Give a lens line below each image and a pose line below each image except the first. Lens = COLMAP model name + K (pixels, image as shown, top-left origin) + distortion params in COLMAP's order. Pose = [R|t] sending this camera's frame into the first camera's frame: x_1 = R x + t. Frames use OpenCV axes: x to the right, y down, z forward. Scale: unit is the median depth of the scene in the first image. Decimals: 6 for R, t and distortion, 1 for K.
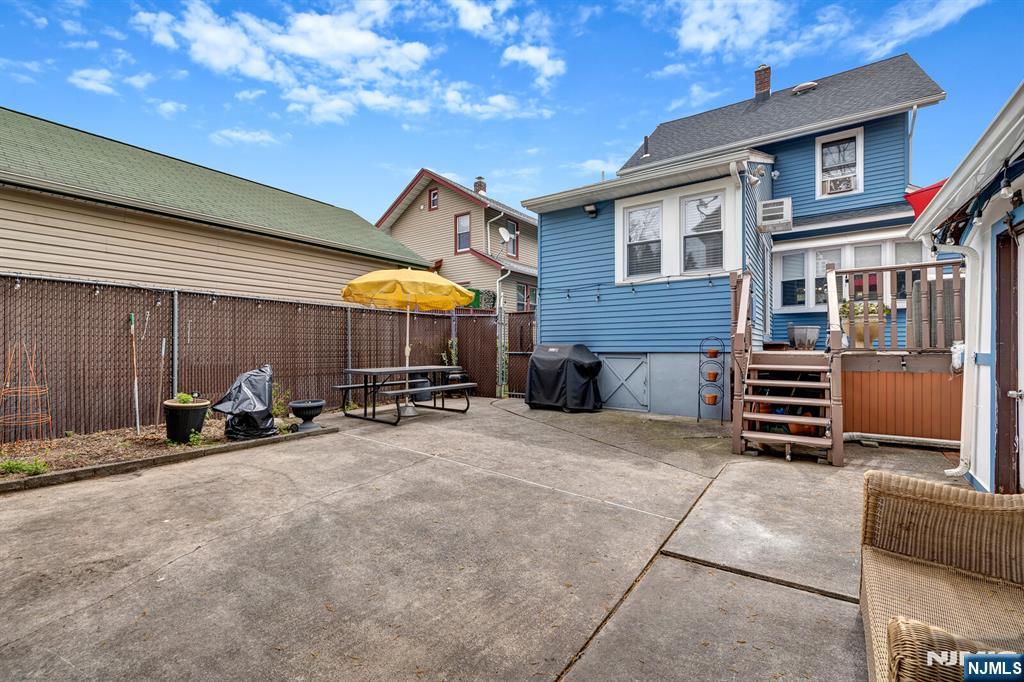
lens RADIAL K [[434.7, 0, 512.0], [0, 434.7, 341.0], [0, 0, 1]] dist [0.001329, -0.000293]
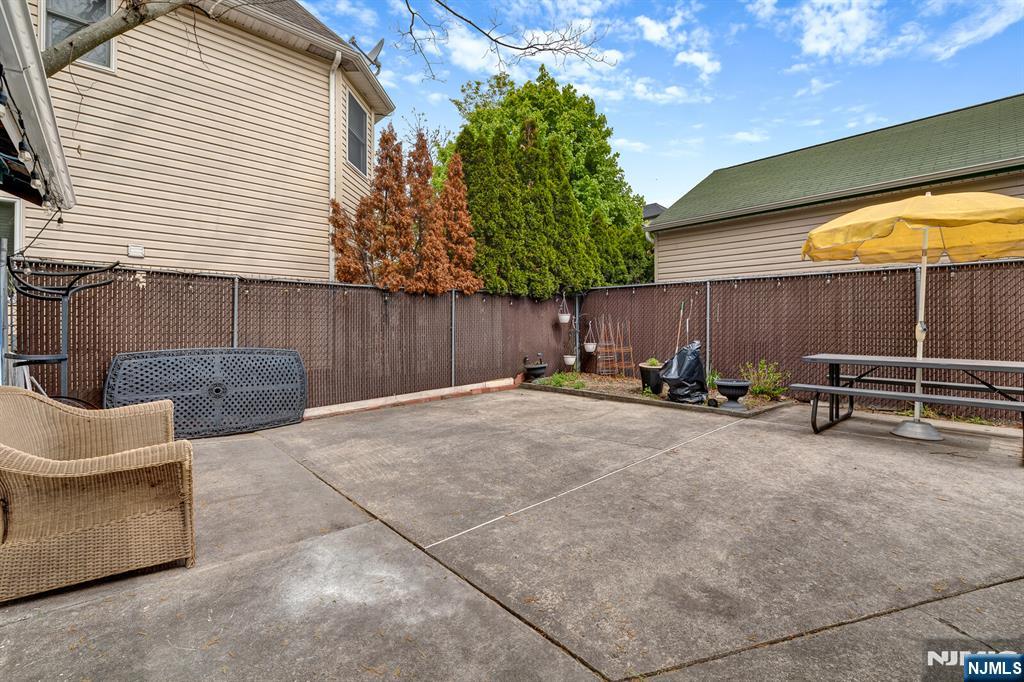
lens RADIAL K [[444.7, 0, 511.9], [0, 444.7, 316.2], [0, 0, 1]] dist [-0.001457, 0.000026]
pose [[-0.214264, -0.020857, -0.976553, 0.852476], [0.012746, 0.999627, -0.024147, 0.016085], [0.976693, -0.017621, -0.213919, 0.998752]]
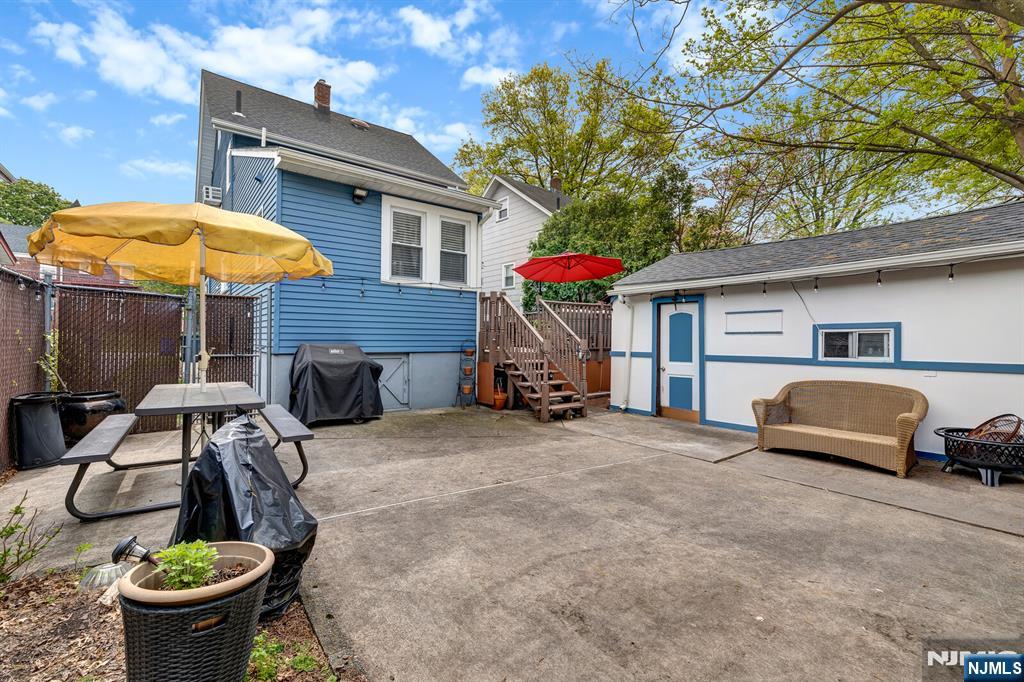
lens RADIAL K [[436.1, 0, 511.8], [0, 436.1, 334.8], [0, 0, 1]] dist [-0.002516, -0.000275]
pose [[0.300237, 0.015774, 0.953734, -1.111395], [-0.021192, 0.999727, -0.009863, -0.019985], [-0.953629, -0.017250, 0.300489, 0.822338]]
